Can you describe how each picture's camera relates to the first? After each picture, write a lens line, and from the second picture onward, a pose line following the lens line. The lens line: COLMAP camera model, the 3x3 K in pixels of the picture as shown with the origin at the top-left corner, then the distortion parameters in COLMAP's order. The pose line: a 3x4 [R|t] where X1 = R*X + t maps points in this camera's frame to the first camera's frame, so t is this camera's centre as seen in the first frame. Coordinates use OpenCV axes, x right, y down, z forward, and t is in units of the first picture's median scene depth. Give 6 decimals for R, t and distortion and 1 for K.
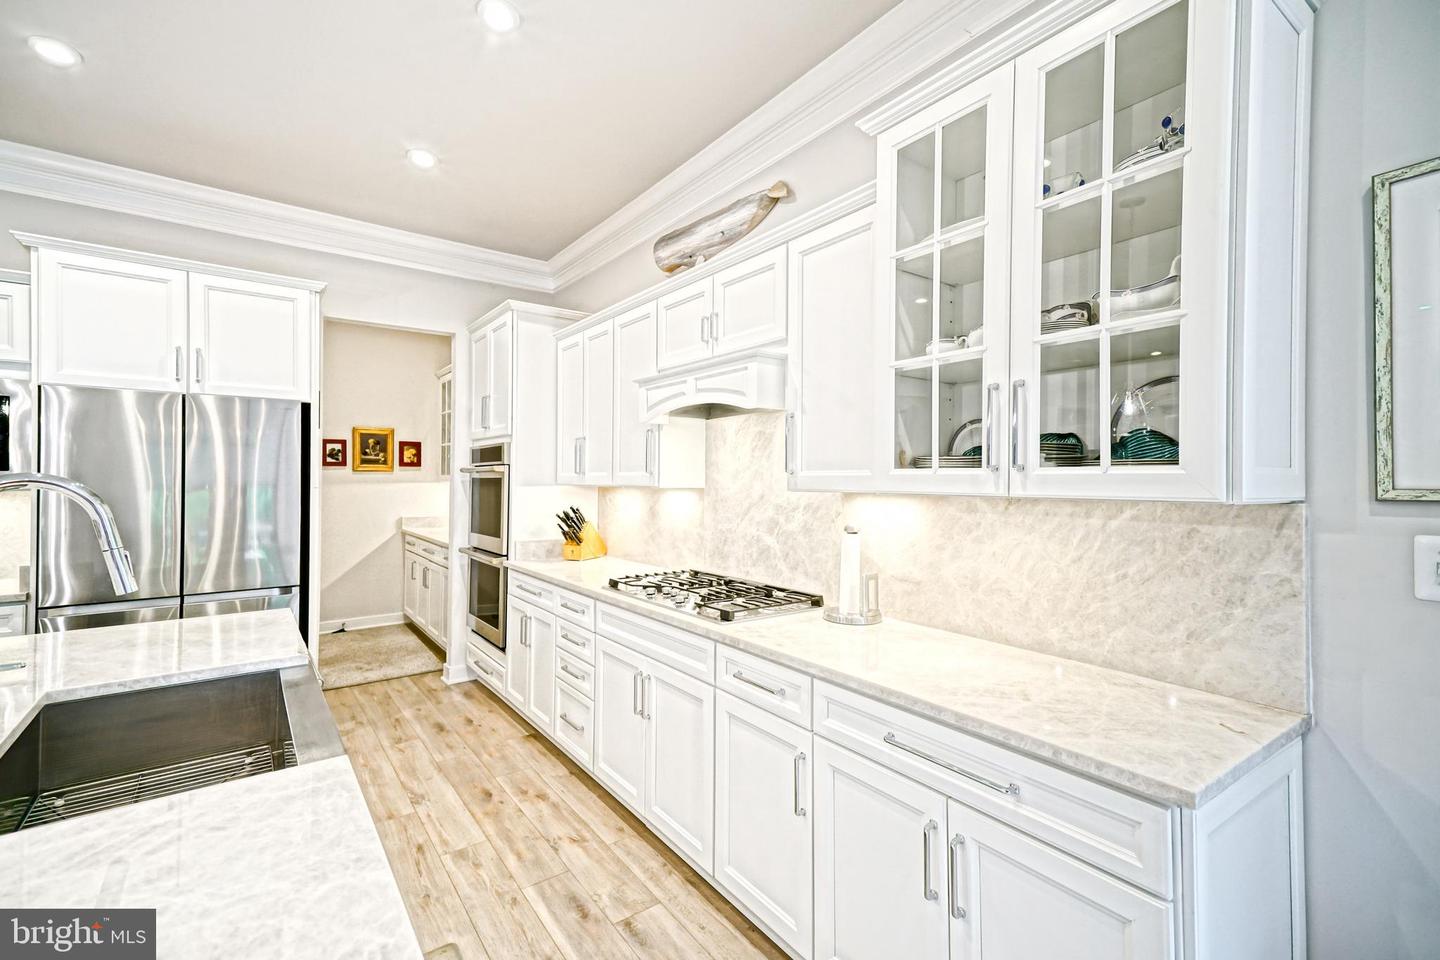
lens RADIAL K [[641.3, 0, 715.5], [0, 641.3, 471.8], [0, 0, 1]] dist [0.044607, -0.001913]
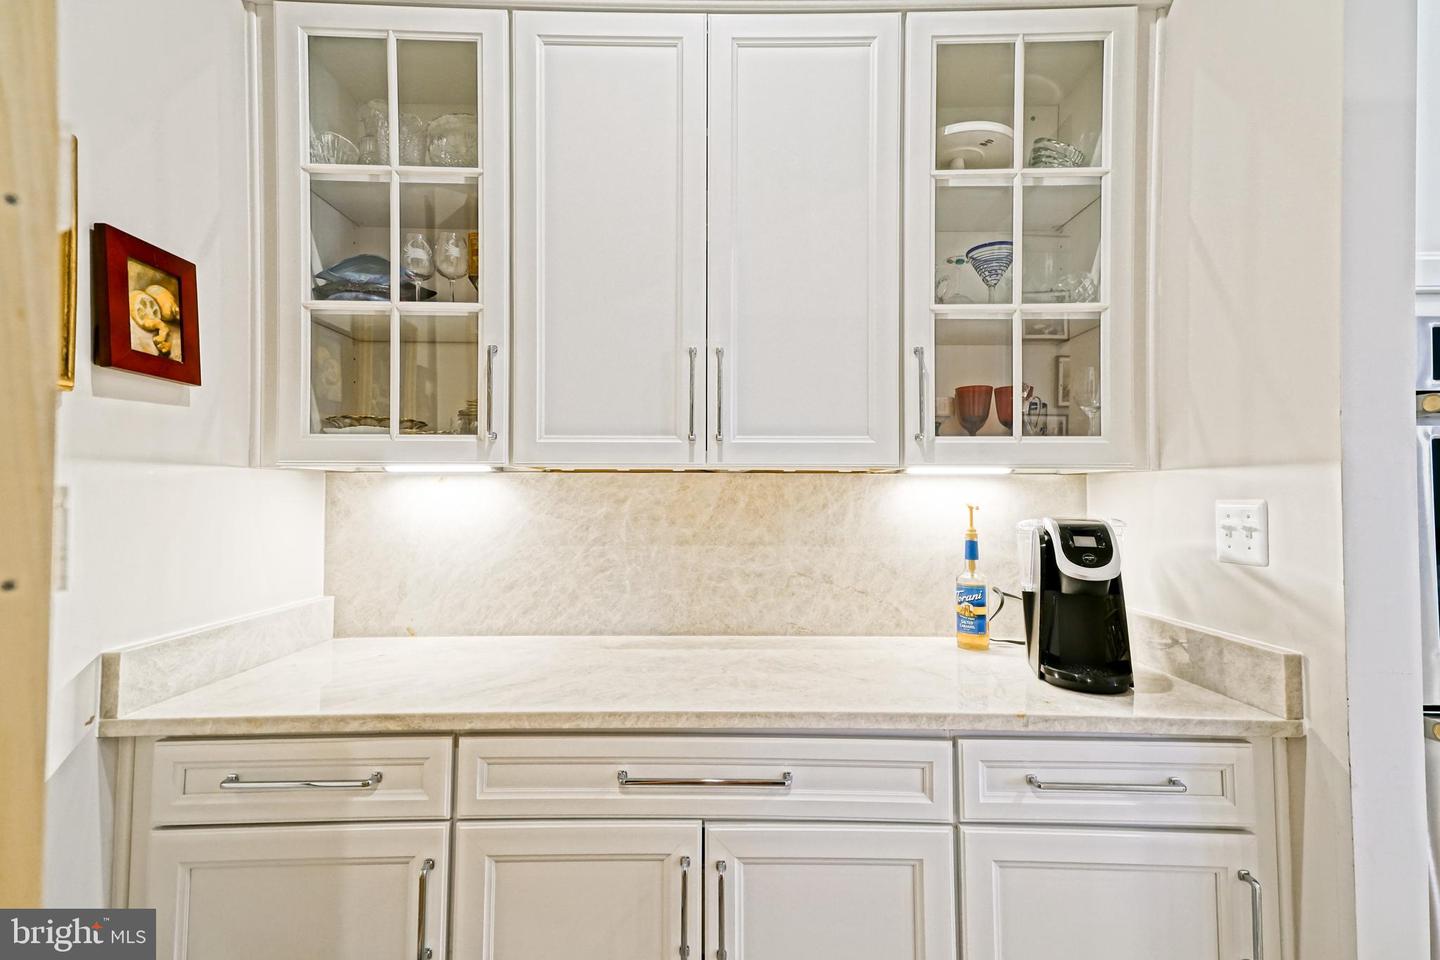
lens RADIAL K [[641.3, 0, 668.7], [0, 641.3, 479.3], [0, 0, 1]] dist [0.044607, -0.001913]
pose [[0.598002, -0.019256, 0.801263, -1.067960], [-0.012057, 0.999382, 0.033015, 0.027474], [-0.801404, -0.029404, 0.597401, 1.511422]]
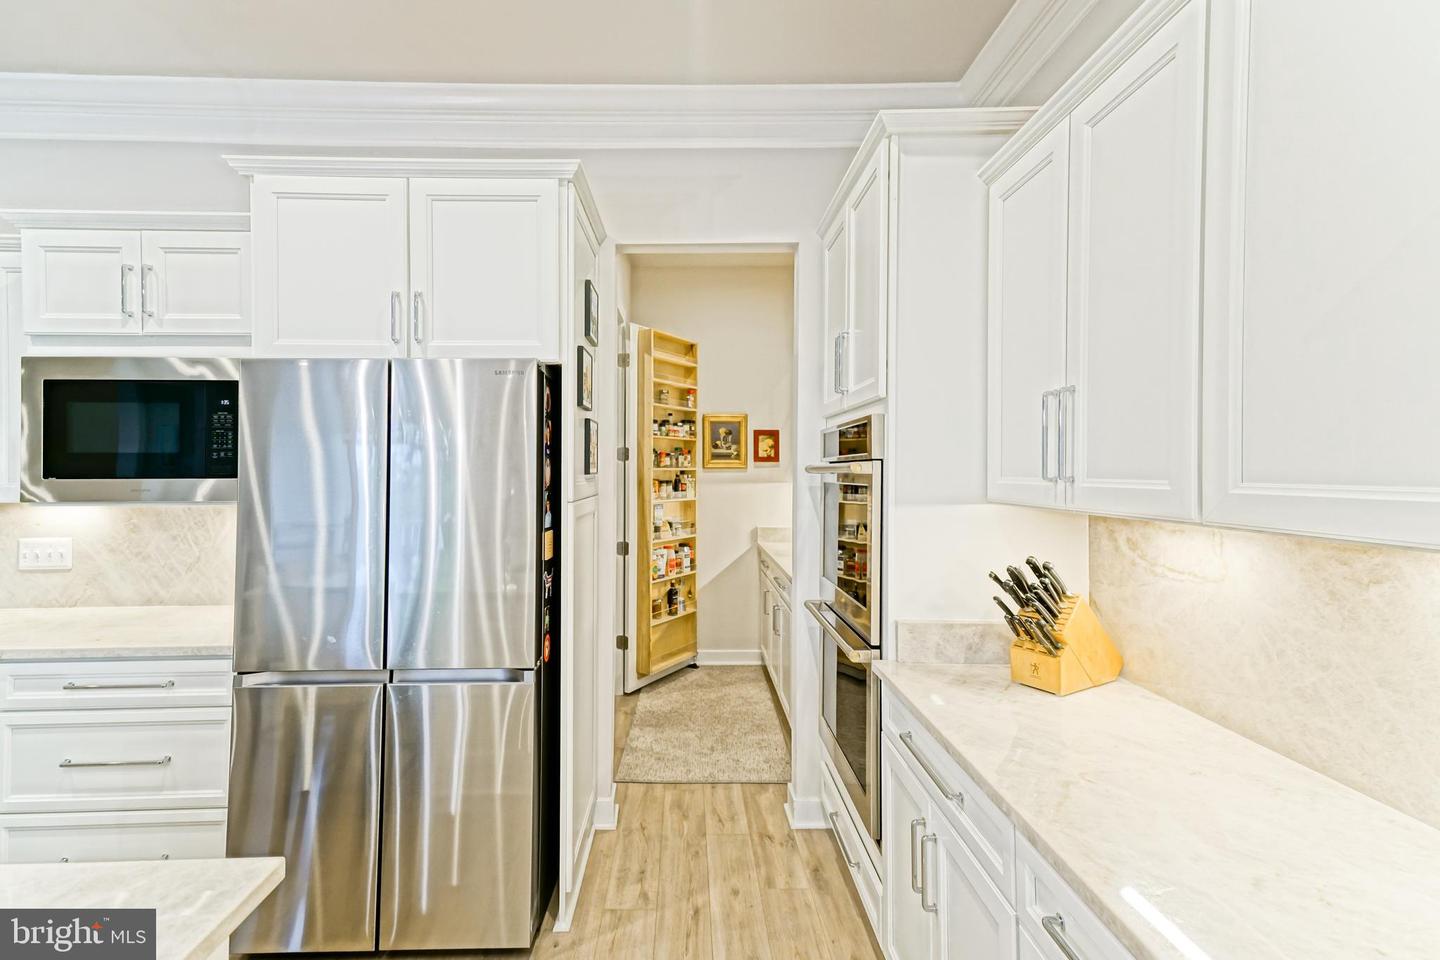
lens RADIAL K [[641.3, 0, 684.4], [0, 641.3, 463.0], [0, 0, 1]] dist [0.044607, -0.001913]
pose [[0.805587, -0.007953, -0.592424, -0.185006], [0.007981, 0.999965, -0.002571, -0.011041], [0.592423, -0.002657, 0.805623, 0.632773]]
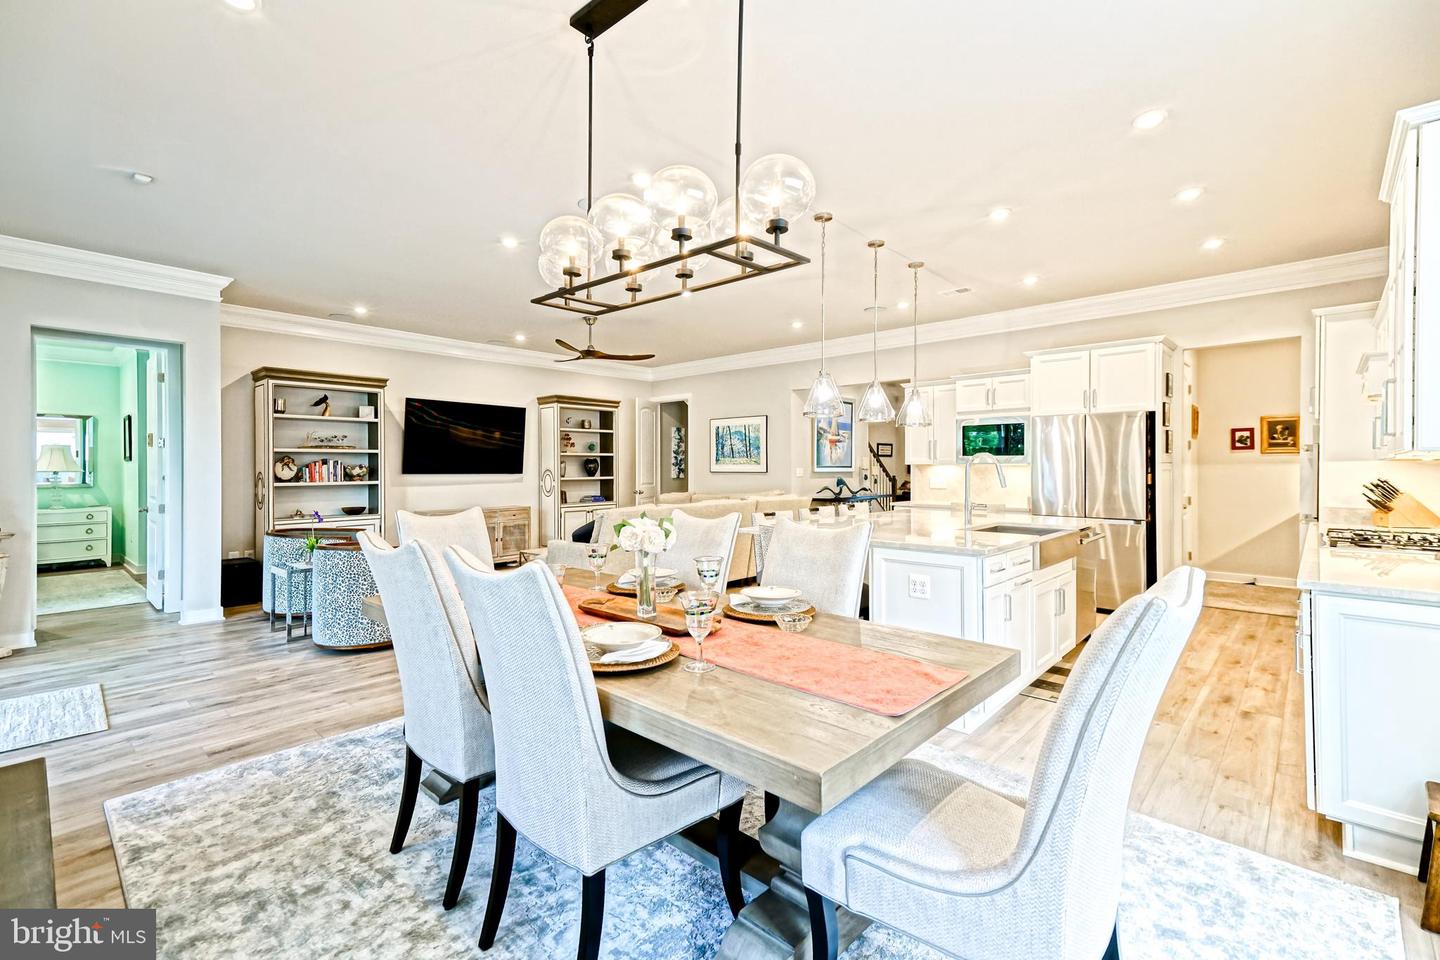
lens RADIAL K [[641.3, 0, 708.9], [0, 641.3, 463.3], [0, 0, 1]] dist [0.044607, -0.001913]
pose [[0.192326, -0.007802, -0.981300, 0.842073], [0.011230, 0.999920, -0.005749, 0.024517], [0.981267, -0.009914, 0.192398, -0.453283]]
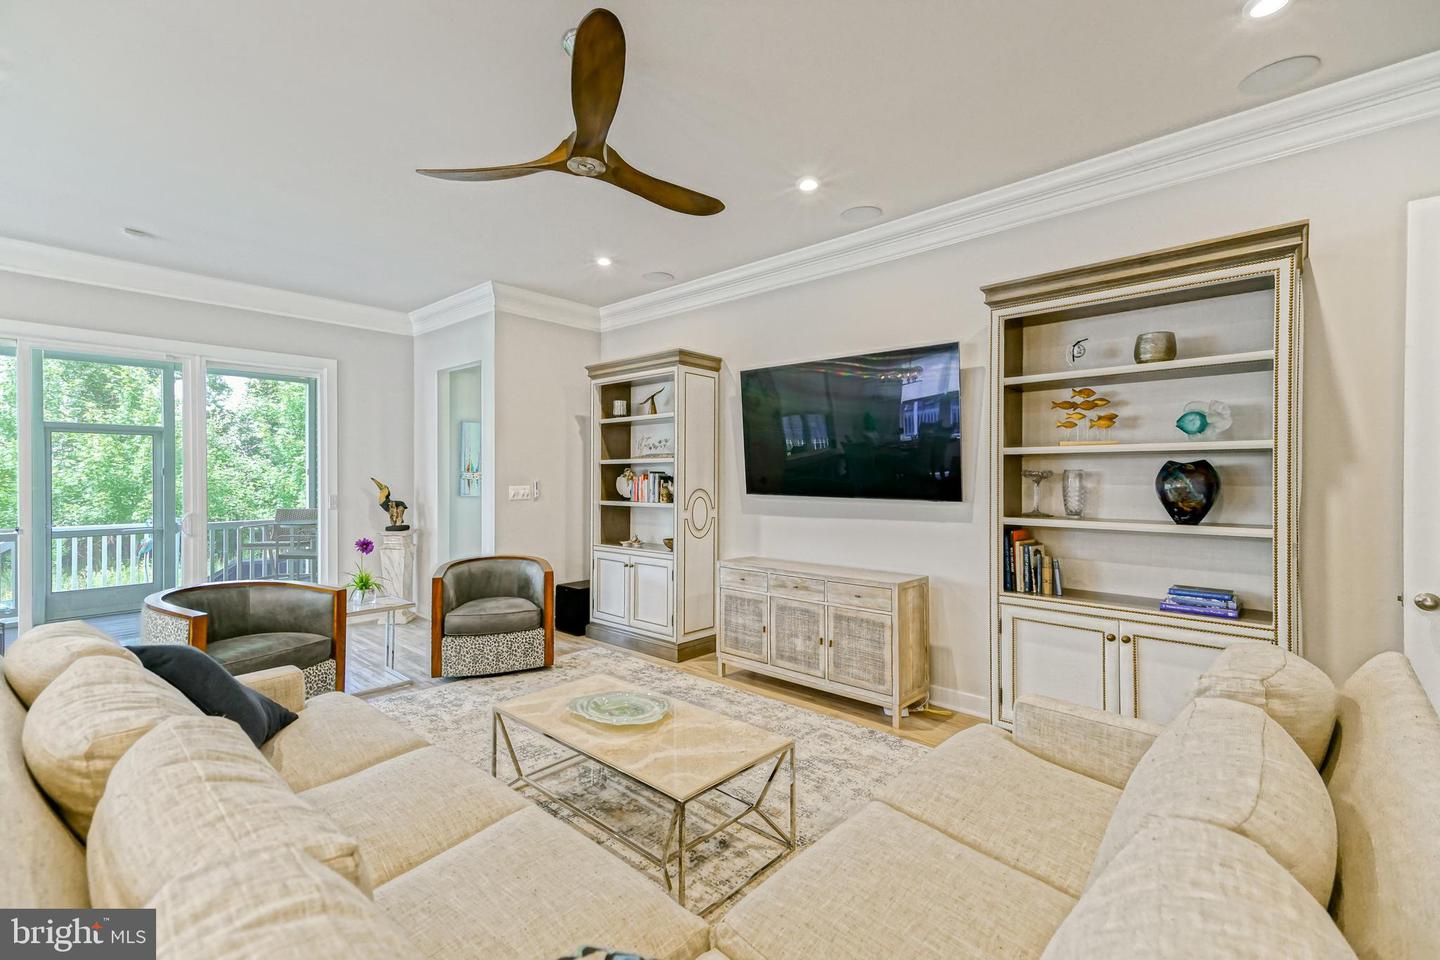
lens RADIAL K [[641.3, 0, 726.3], [0, 641.3, 481.9], [0, 0, 1]] dist [0.044607, -0.001913]
pose [[-0.981042, 0.004692, -0.193741, -1.470356], [0.003934, 0.999983, 0.004296, 0.001801], [0.193758, 0.003452, -0.981043, 0.363469]]
